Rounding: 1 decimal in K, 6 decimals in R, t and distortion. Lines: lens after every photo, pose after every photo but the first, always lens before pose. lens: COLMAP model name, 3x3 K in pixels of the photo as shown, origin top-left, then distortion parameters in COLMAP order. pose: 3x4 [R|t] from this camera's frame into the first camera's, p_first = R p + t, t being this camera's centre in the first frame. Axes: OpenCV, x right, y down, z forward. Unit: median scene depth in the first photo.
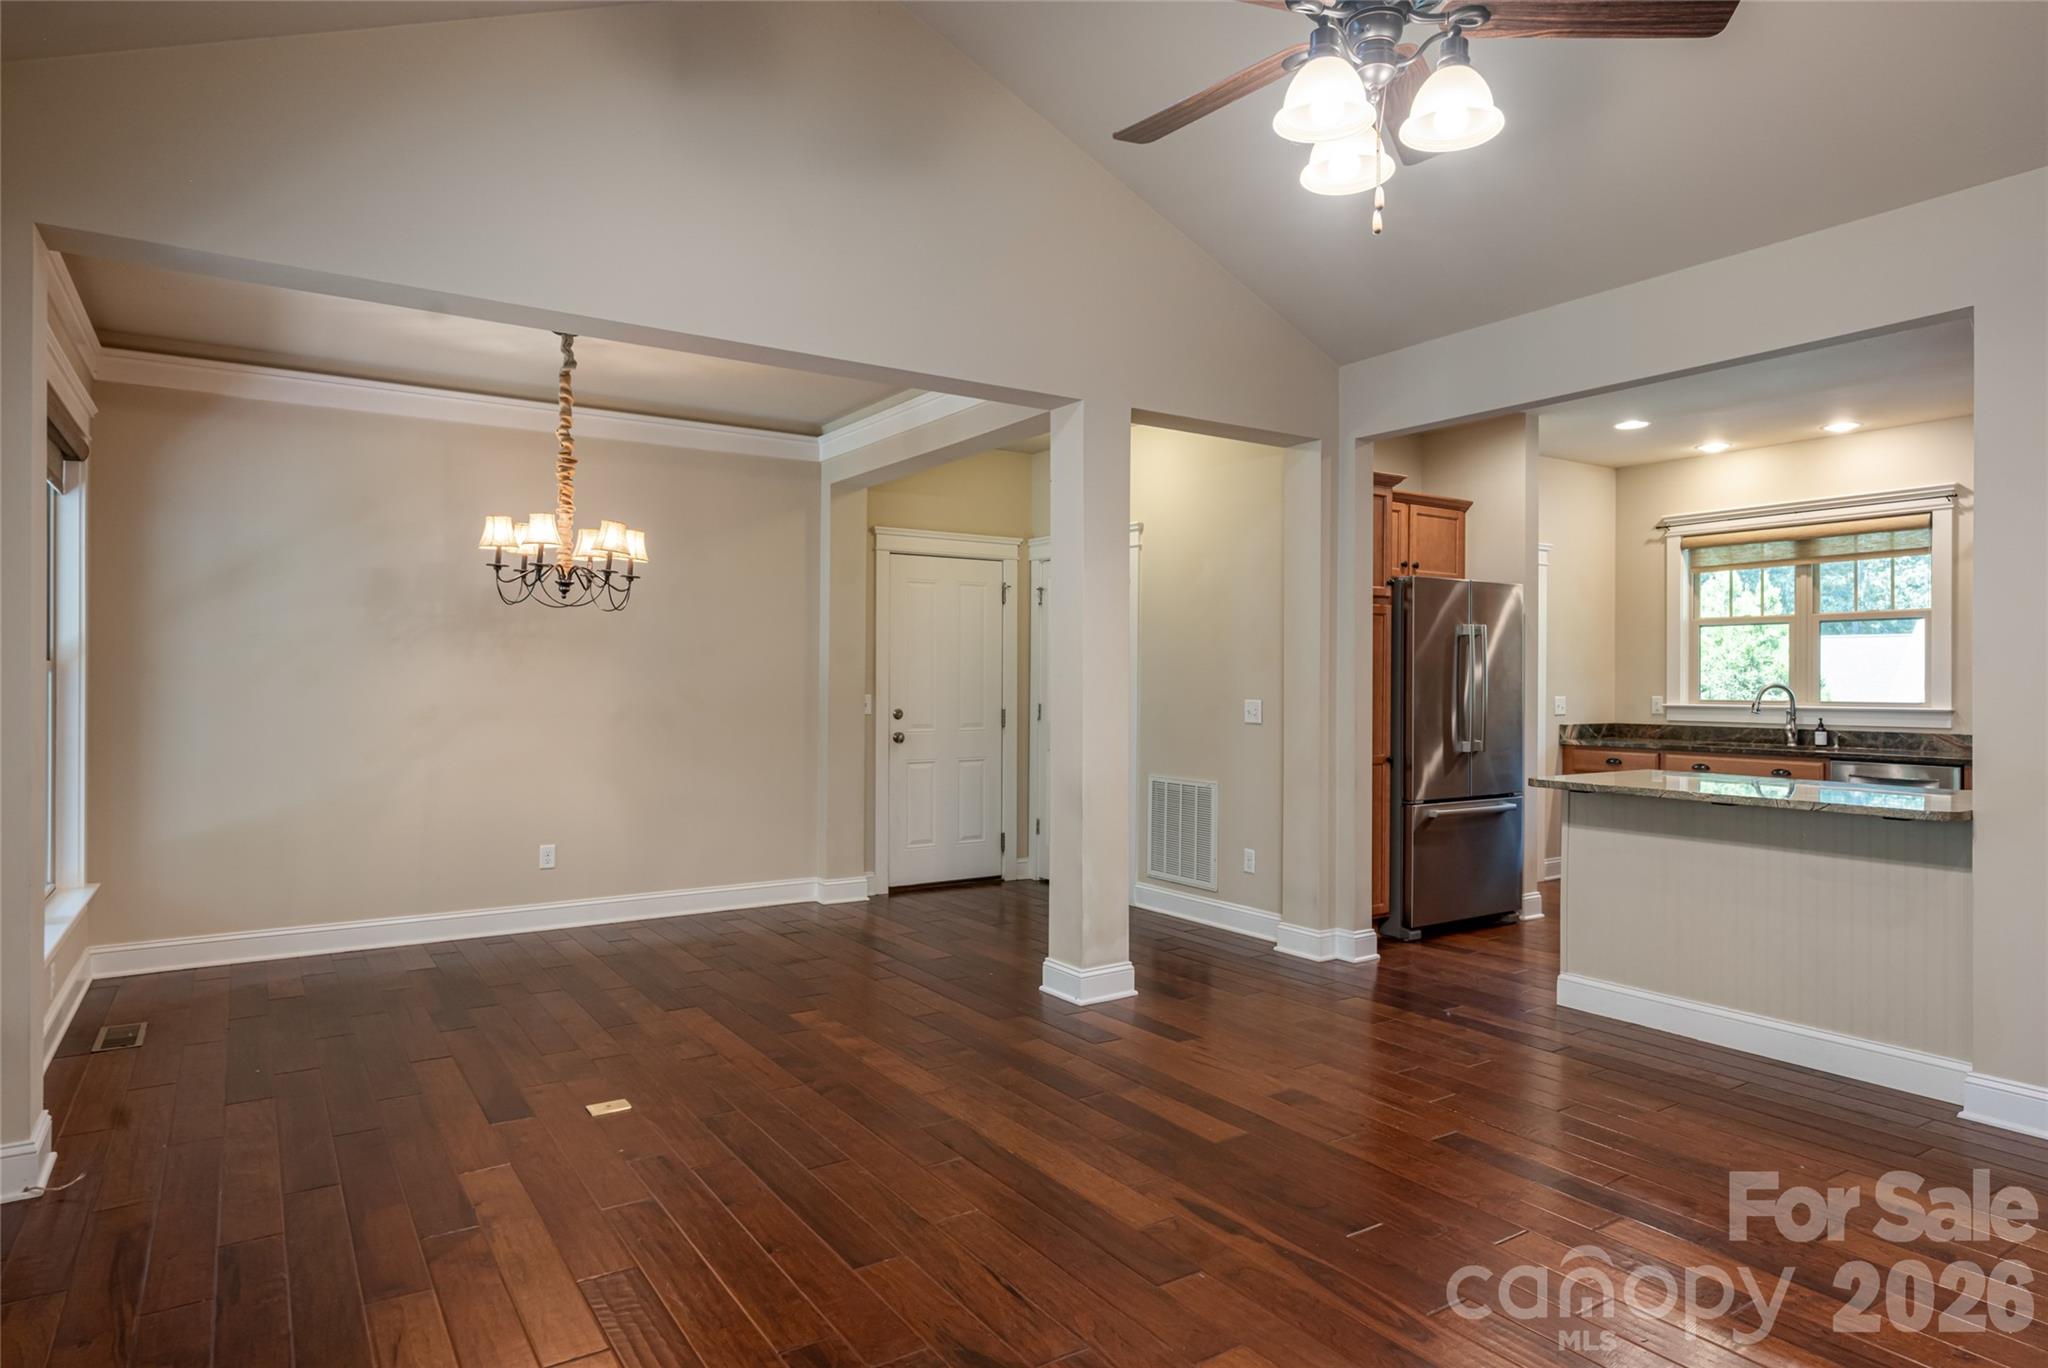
lens RADIAL K [[1191.8, 0, 1042.1], [0, 1191.8, 678.1], [0, 0, 1]] dist [-0.009456, 0.005715]
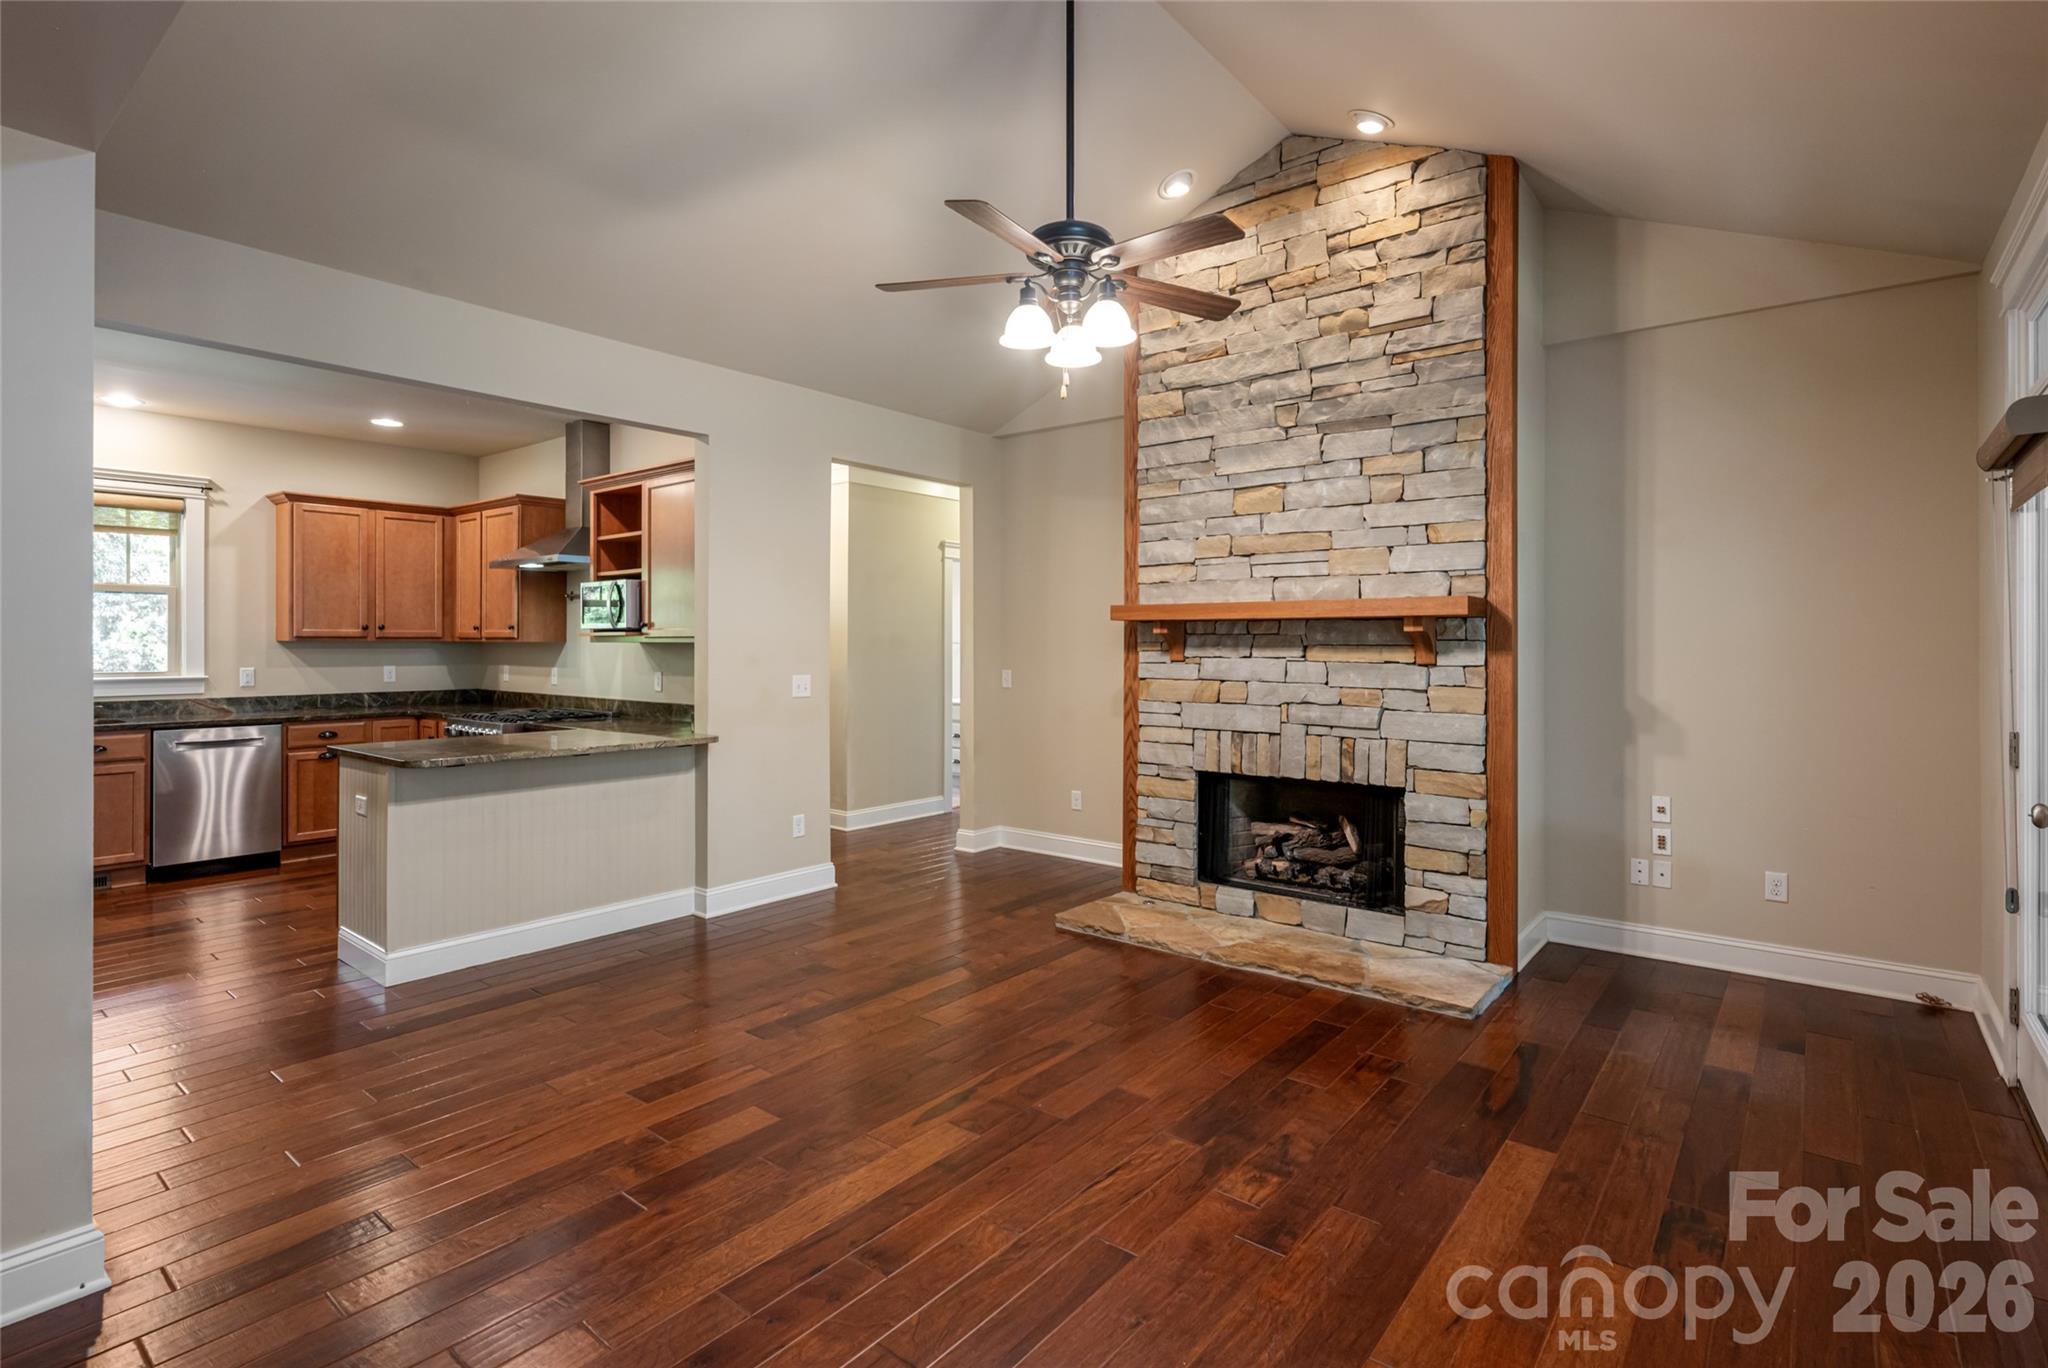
lens RADIAL K [[984.8, 0, 1031.3], [0, 984.8, 643.6], [0, 0, 1]] dist [-0.002669, 0.002516]
pose [[-0.301204, -0.006058, 0.953540, -0.397184], [-0.006094, 0.999972, 0.004429, -0.015147], [-0.953540, -0.004477, -0.301233, 0.569512]]
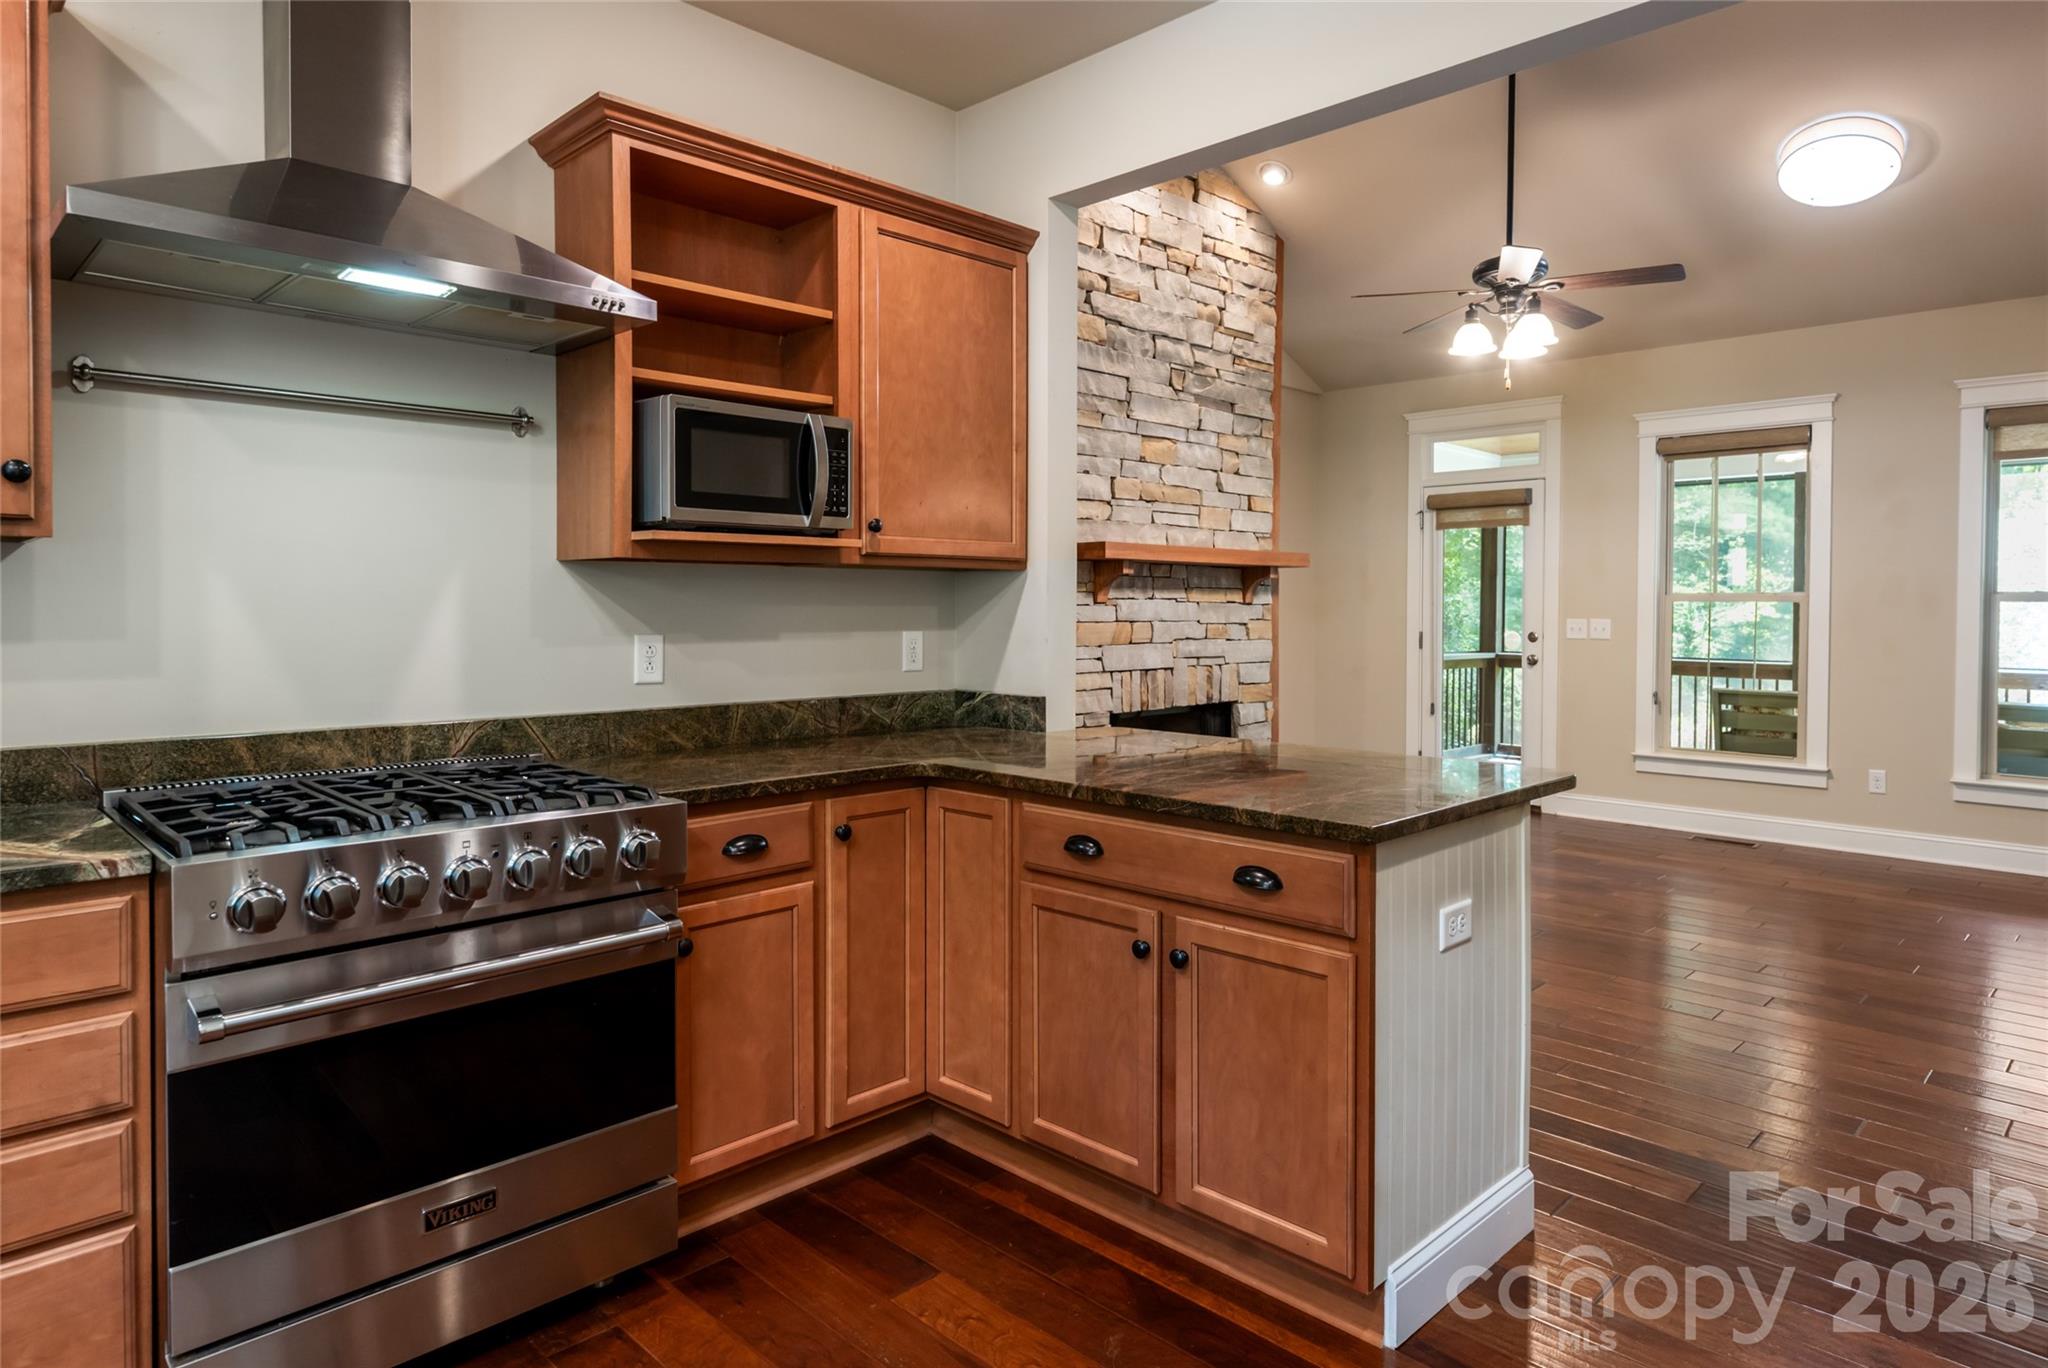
lens RADIAL K [[1196.4, 0, 1065.2], [0, 1196.4, 625.5], [0, 0, 1]] dist [-0.004069, 0.002318]
pose [[-0.977582, -0.005509, -0.210483, 0.580499], [-0.008593, 0.999869, 0.013737, 0.007565], [0.210380, 0.015238, -0.977501, 1.133638]]
